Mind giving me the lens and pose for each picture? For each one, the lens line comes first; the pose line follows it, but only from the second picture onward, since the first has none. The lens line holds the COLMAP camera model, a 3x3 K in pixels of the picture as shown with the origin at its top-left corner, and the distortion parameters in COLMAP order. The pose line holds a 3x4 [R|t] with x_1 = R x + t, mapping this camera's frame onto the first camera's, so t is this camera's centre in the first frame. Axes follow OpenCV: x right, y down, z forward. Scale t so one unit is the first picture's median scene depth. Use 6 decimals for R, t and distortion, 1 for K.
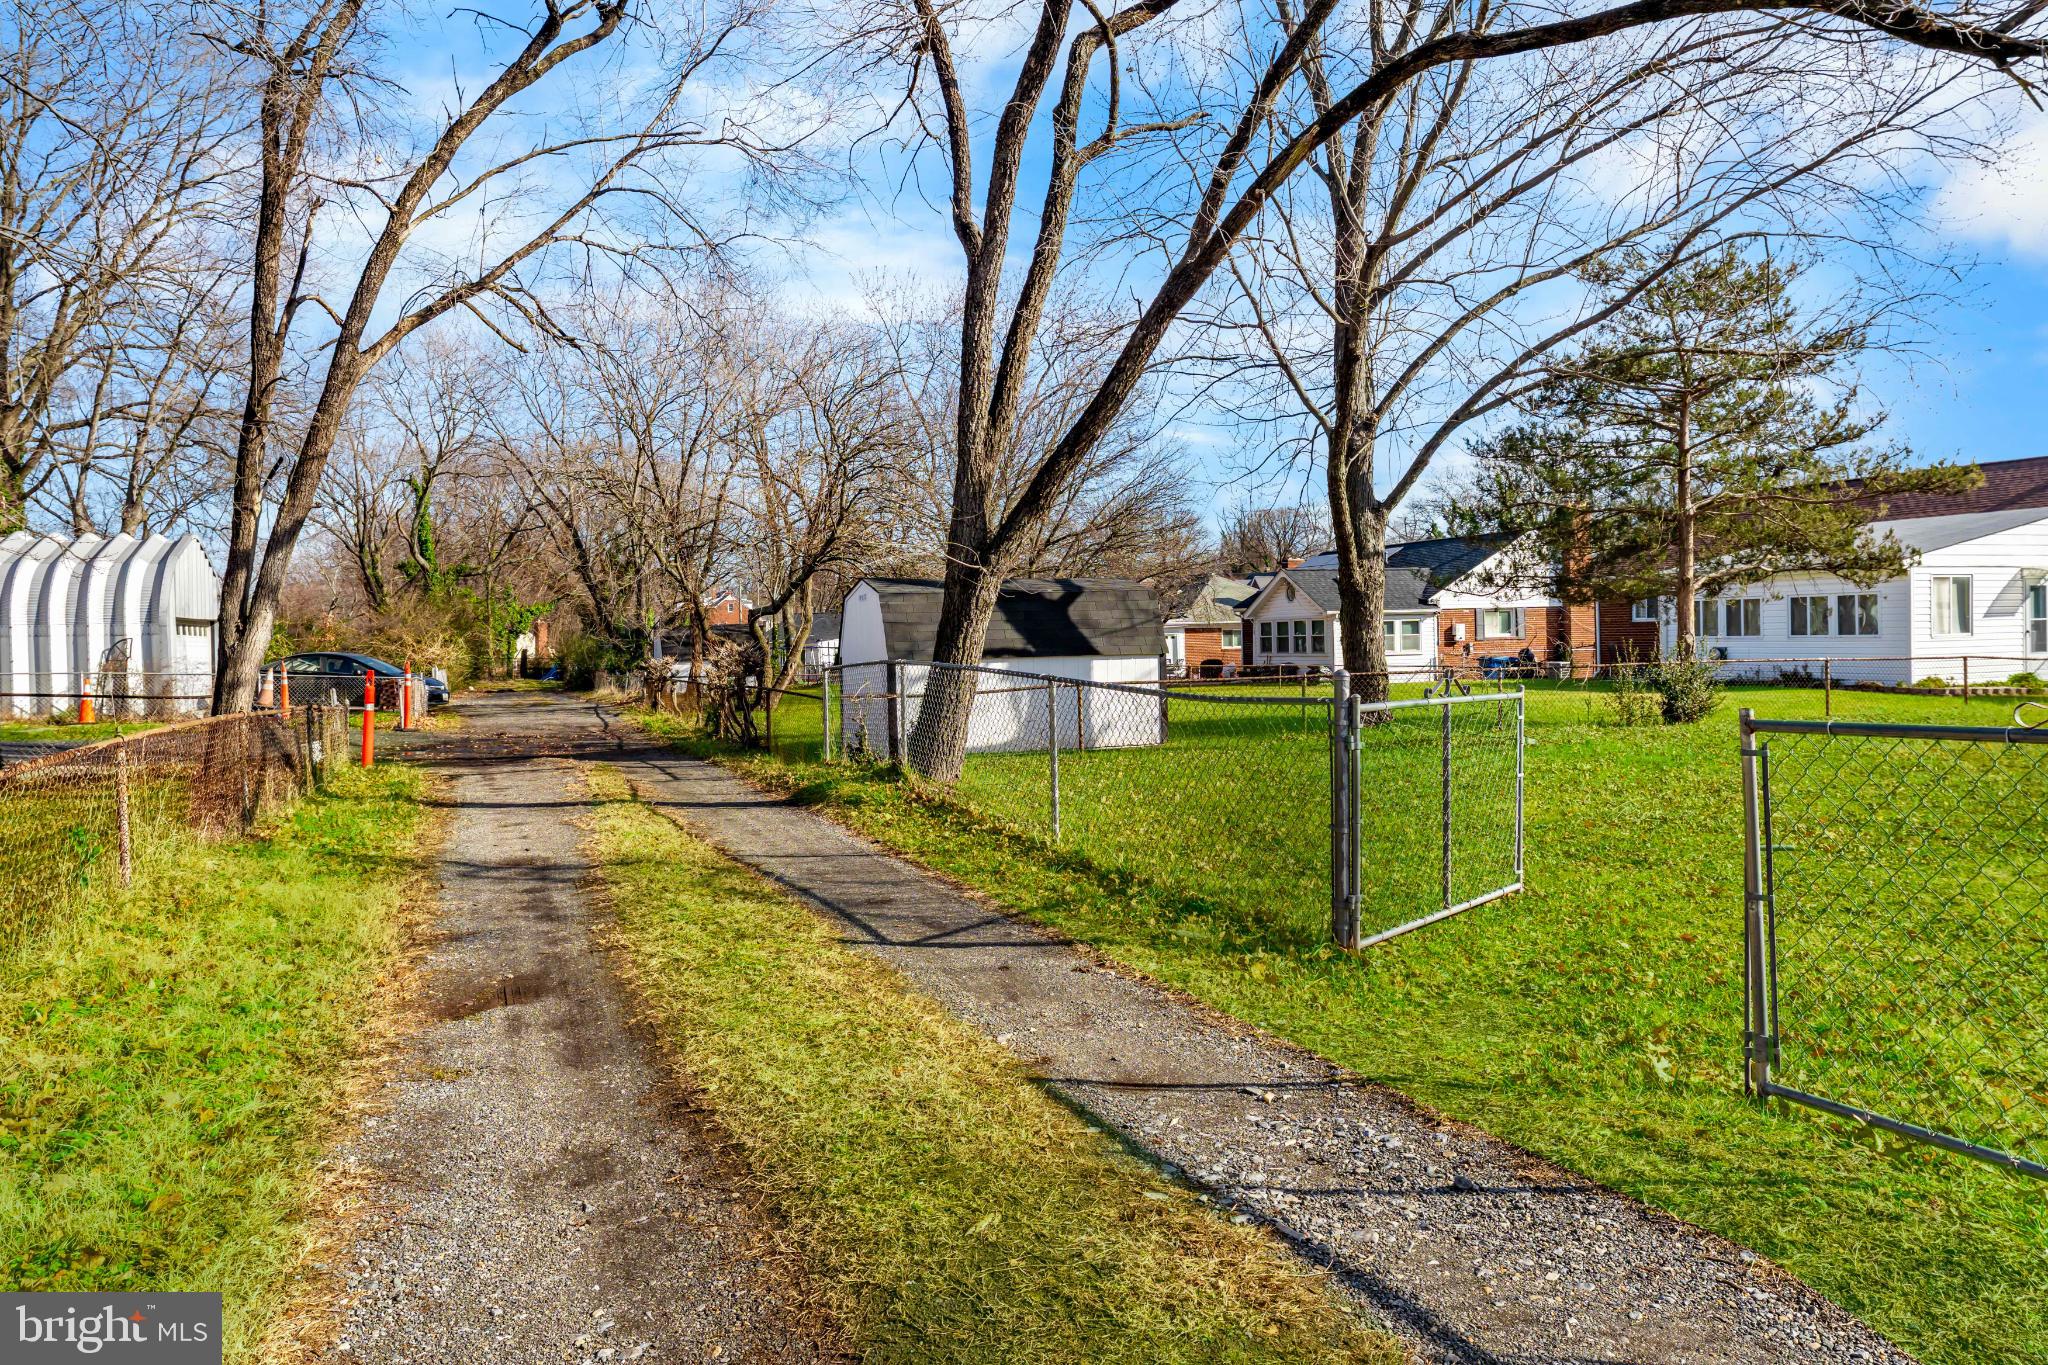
lens RADIAL K [[1292.7, 0, 1009.5], [0, 1292.7, 667.5], [0, 0, 1]] dist [-0.003580, 0.001296]
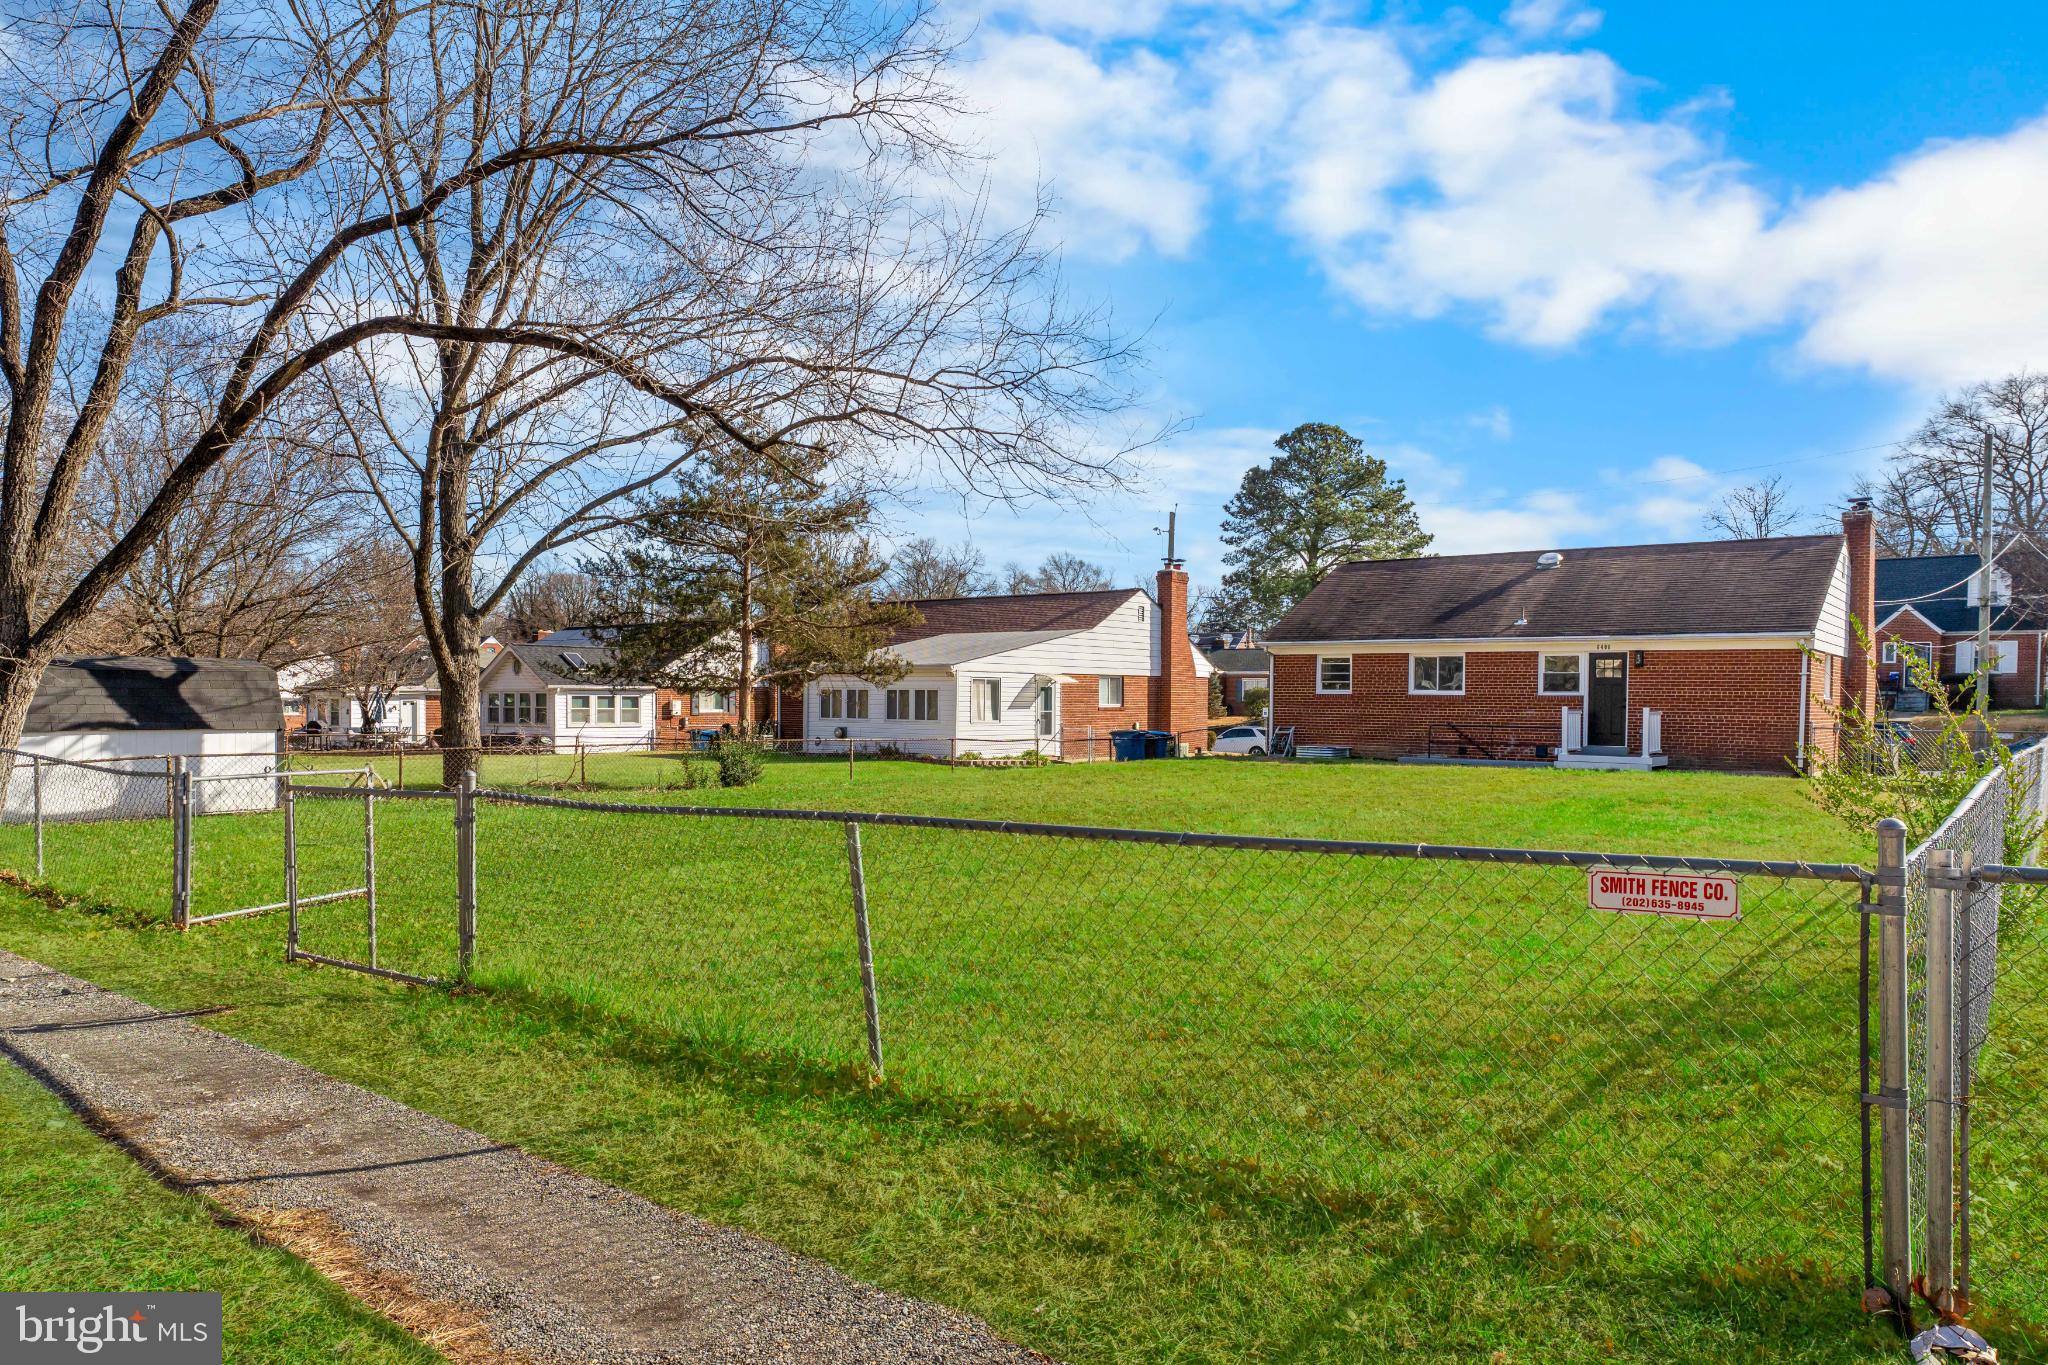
lens RADIAL K [[1292.7, 0, 1023.2], [0, 1292.7, 735.2], [0, 0, 1]] dist [-0.003580, 0.001296]
pose [[0.863313, 0.013900, 0.504477, 0.109945], [-0.014369, 0.999892, -0.002961, -0.010948], [-0.504464, -0.004693, 0.863420, -0.301717]]
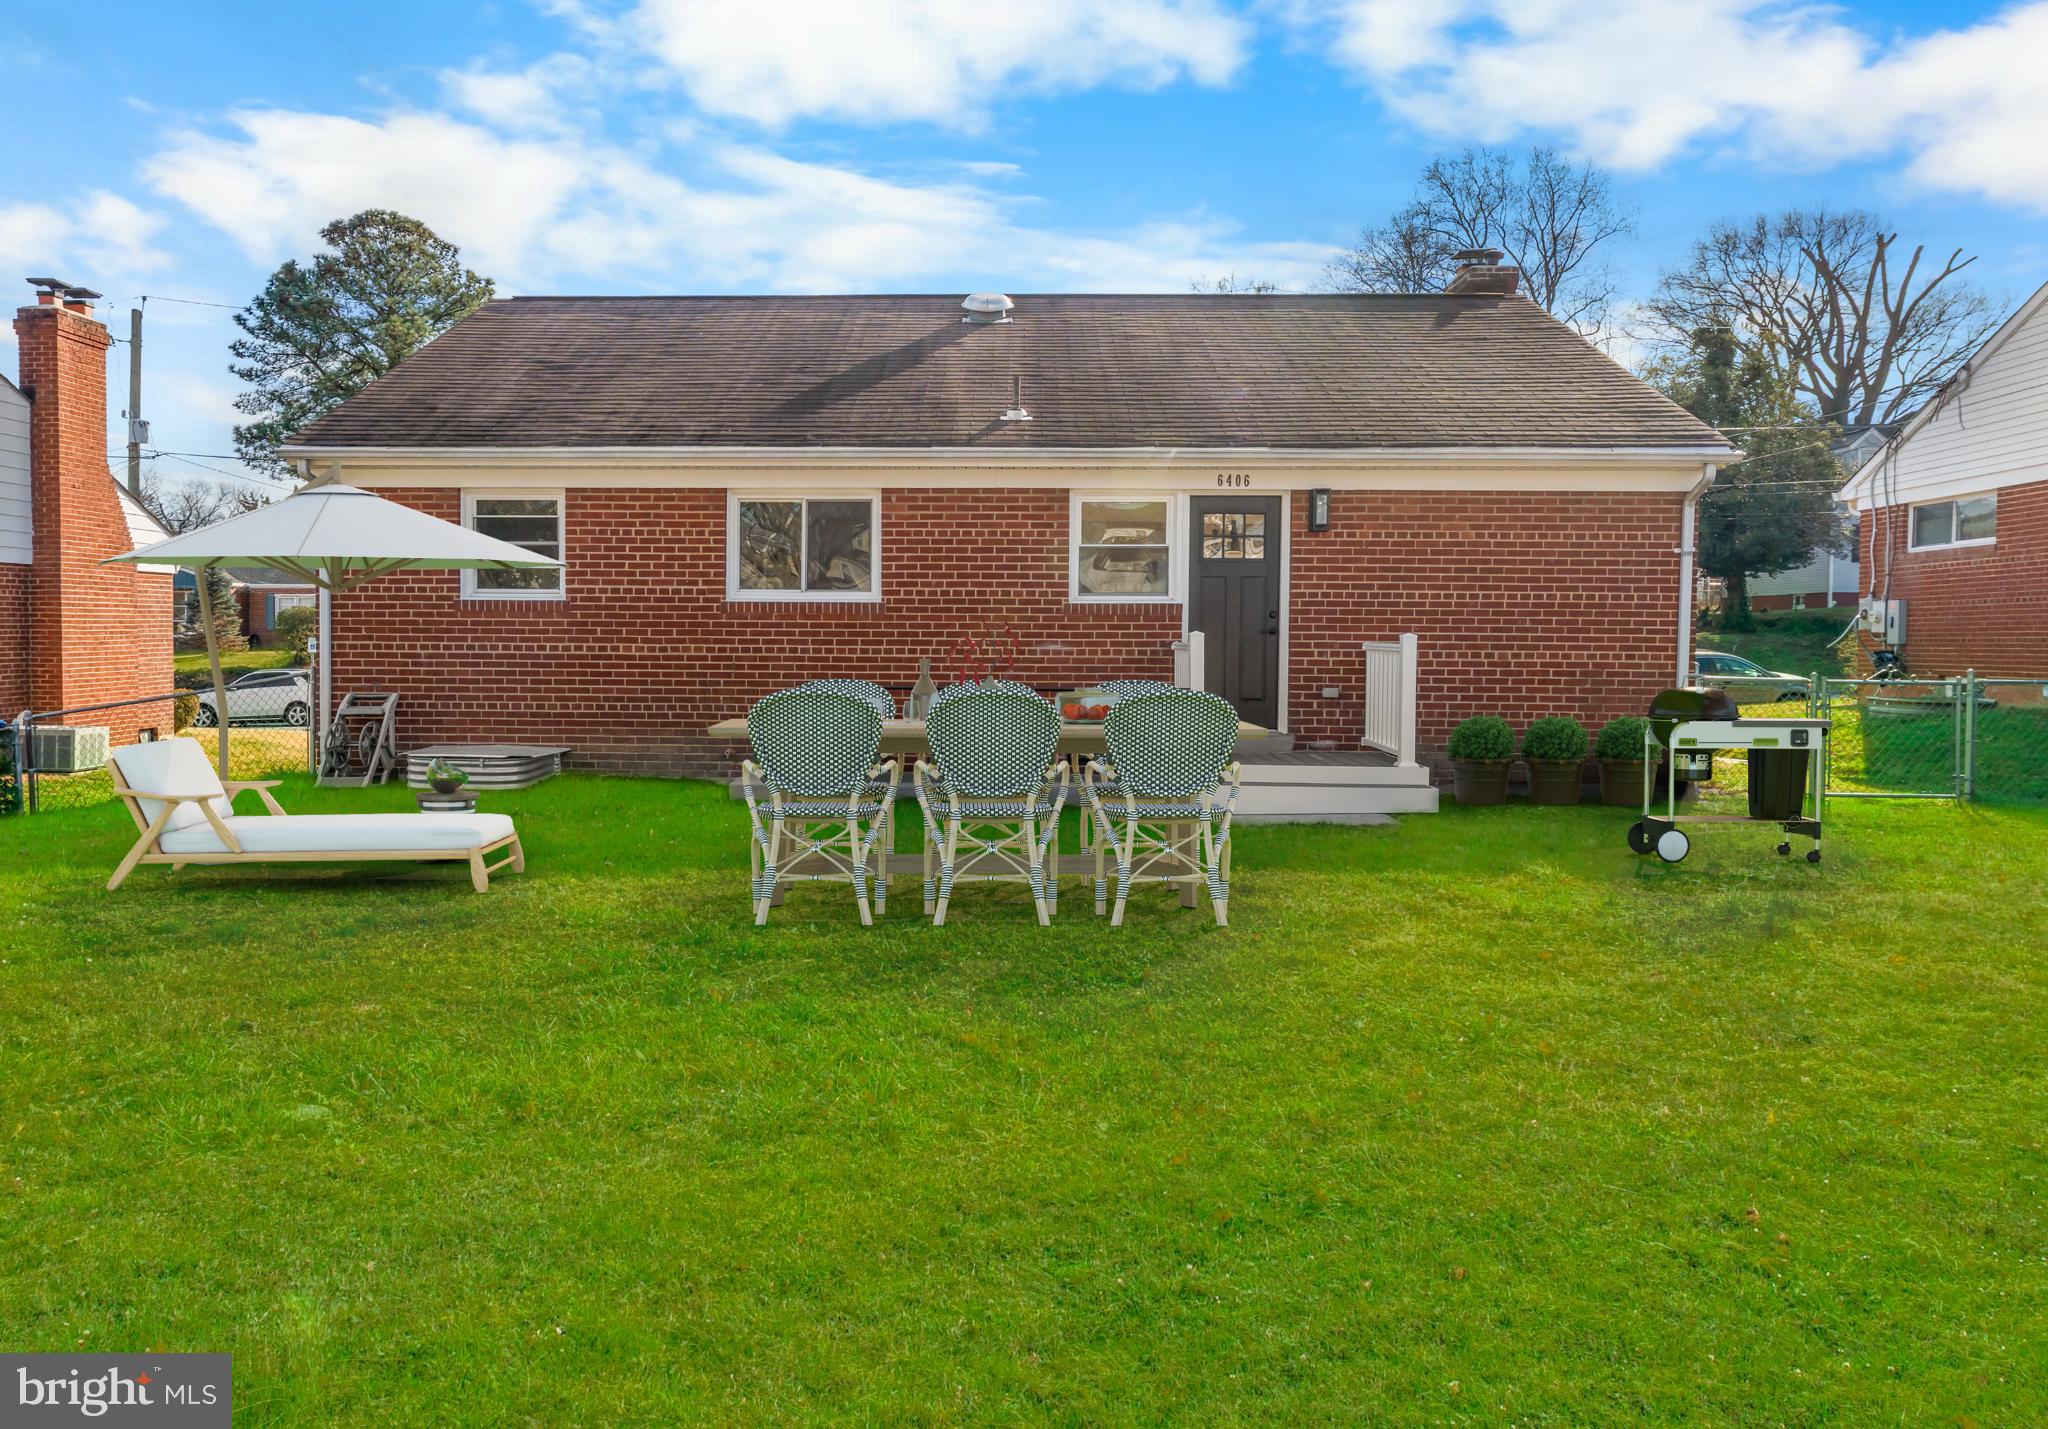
lens RADIAL K [[1300.0, 0, 924.5], [0, 1300.0, 665.2], [0, 0, 1]] dist [-0.005643, 0.001116]
pose [[0.406565, 0.000357, 0.913622, 0.915397], [0.007822, 0.999962, -0.003871, -0.044732], [-0.913588, 0.008720, 0.406547, 0.621126]]
